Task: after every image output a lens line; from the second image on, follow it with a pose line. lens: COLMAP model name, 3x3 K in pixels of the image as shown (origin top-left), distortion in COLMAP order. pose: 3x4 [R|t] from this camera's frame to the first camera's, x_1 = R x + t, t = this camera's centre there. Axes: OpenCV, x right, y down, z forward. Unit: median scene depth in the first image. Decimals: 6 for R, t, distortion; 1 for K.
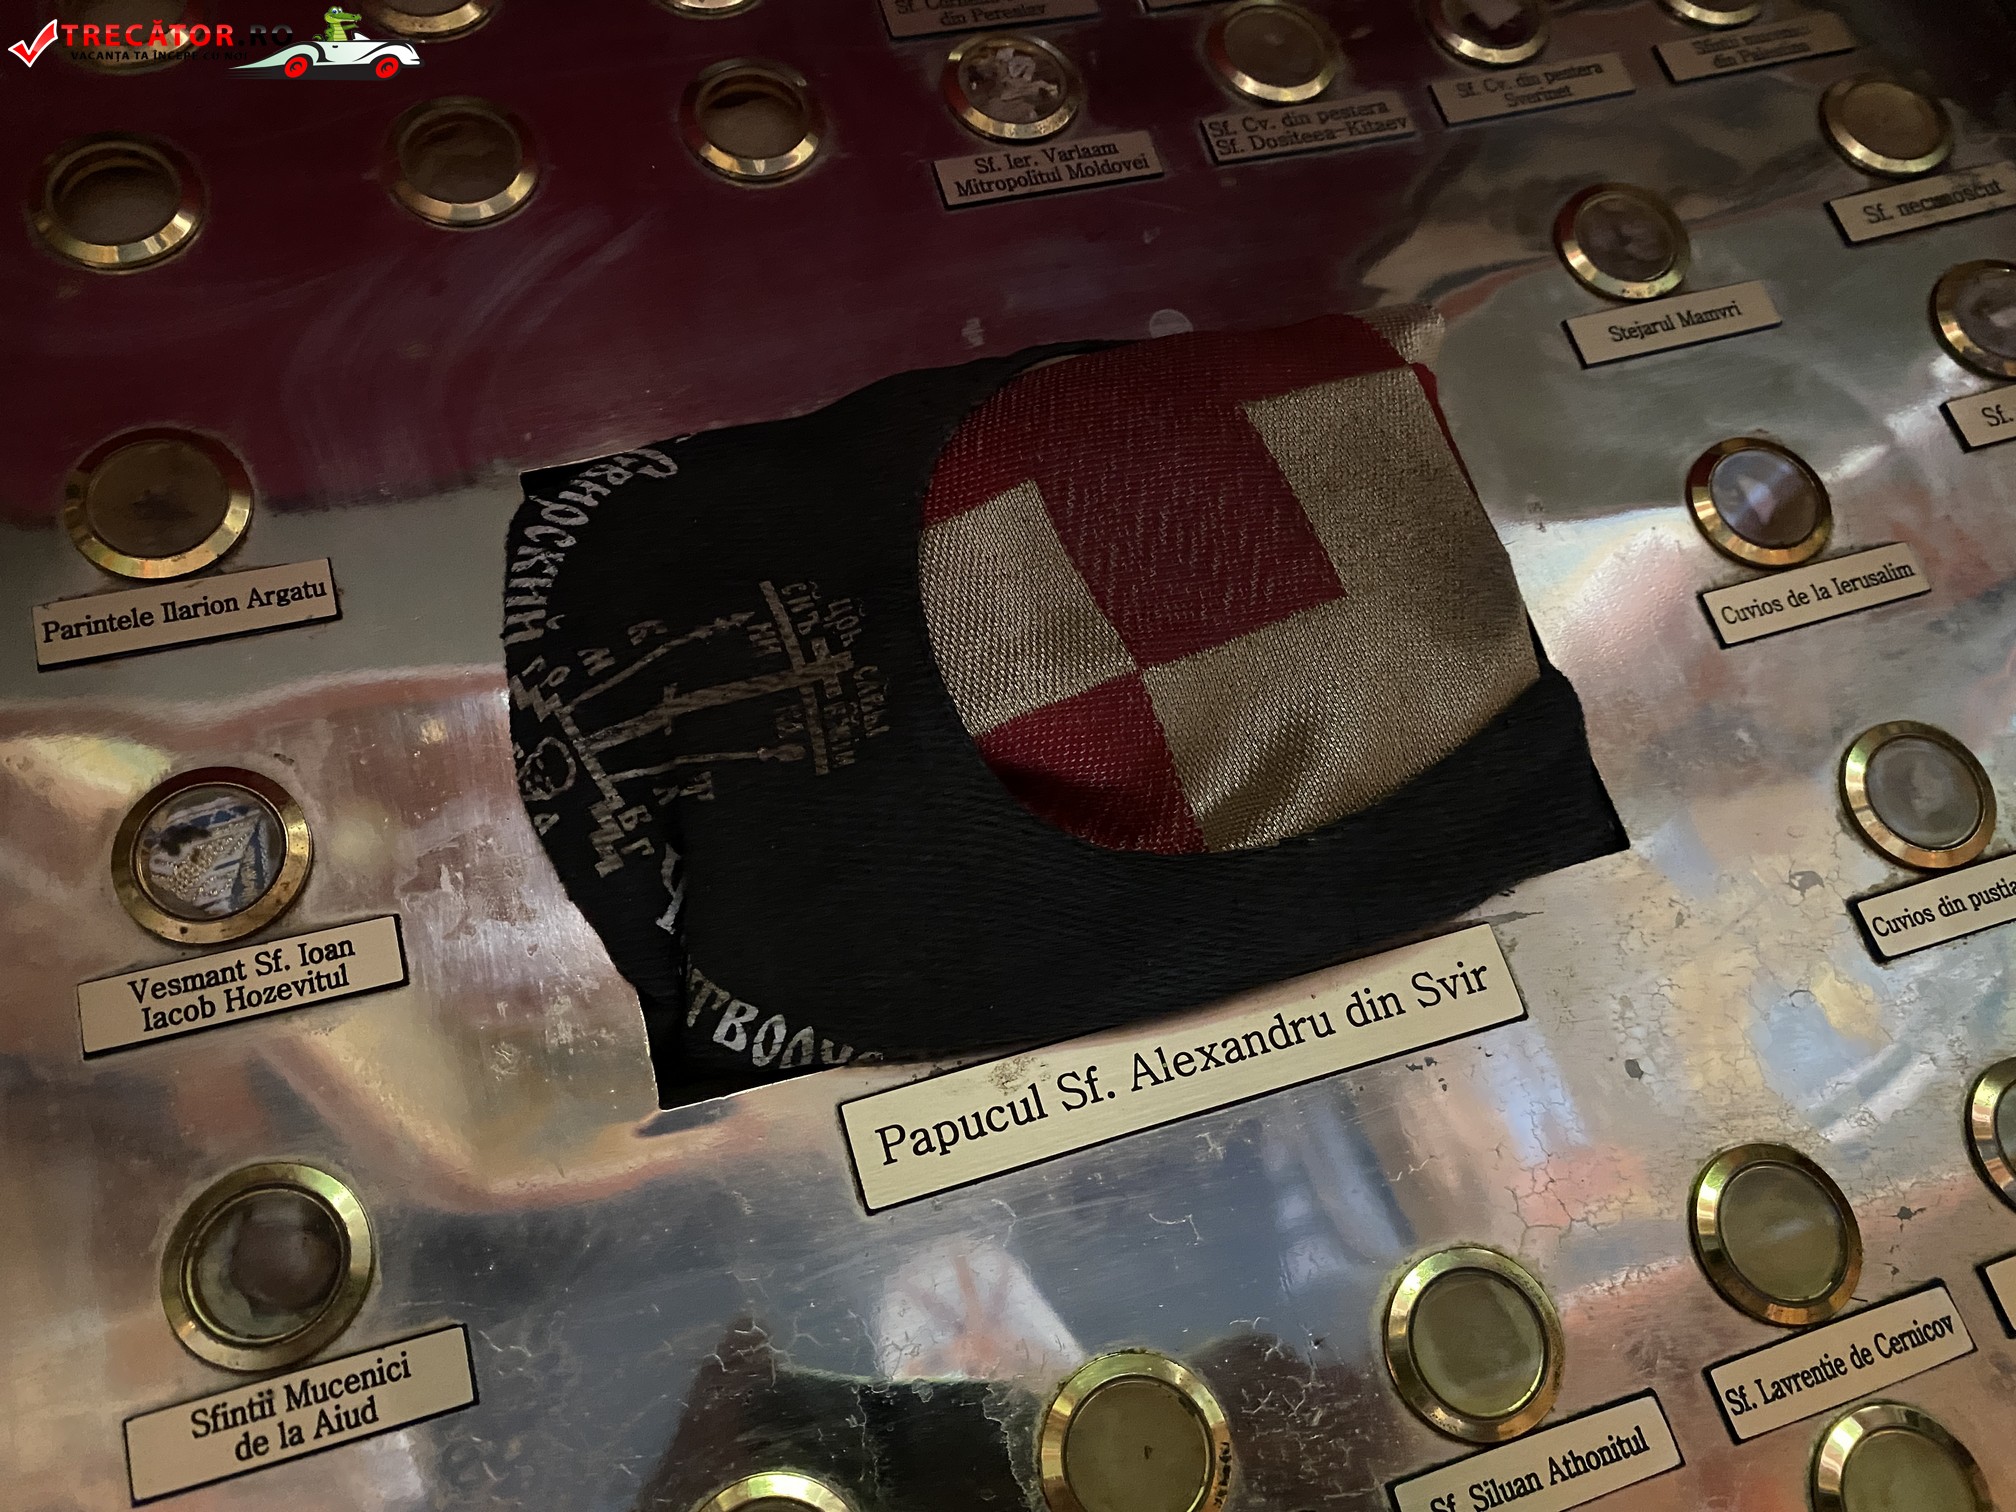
lens RADIAL K [[1542.0, 0, 996.4], [0, 1542.0, 756.1], [0, 0, 1]] dist [0.044373, -0.049683]
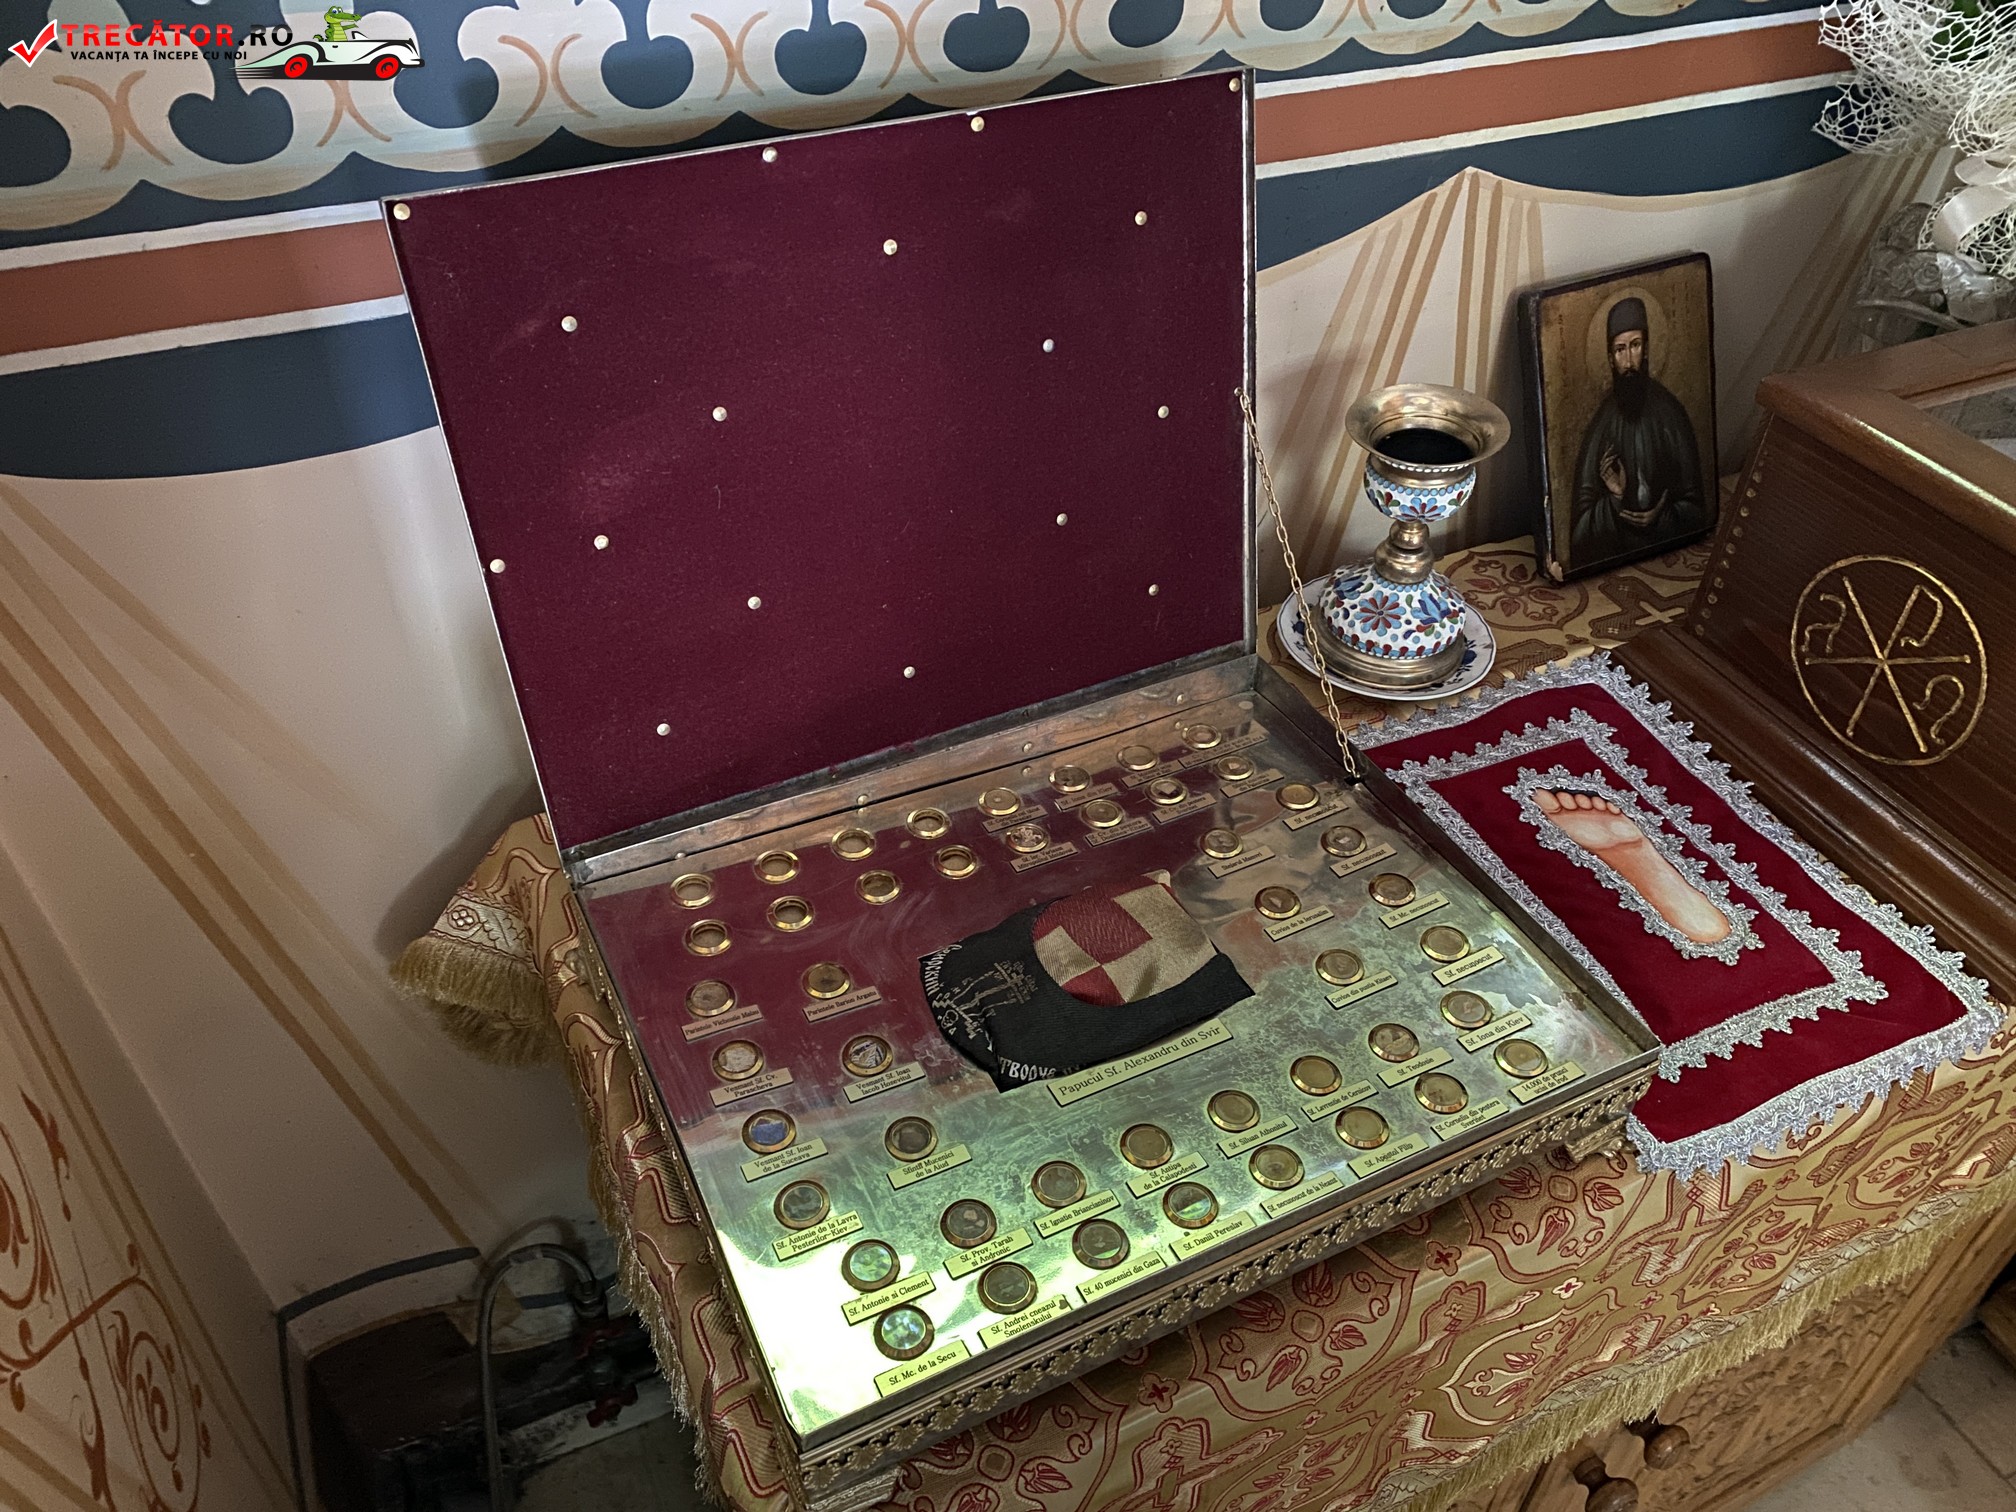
lens RADIAL K [[1542.0, 0, 996.4], [0, 1542.0, 756.1], [0, 0, 1]] dist [0.044373, -0.049683]
pose [[0.978103, -0.199683, 0.058663, -0.261678], [0.202738, 0.850478, -0.485370, 1.236247], [0.047028, 0.486635, 0.872339, -2.413091]]
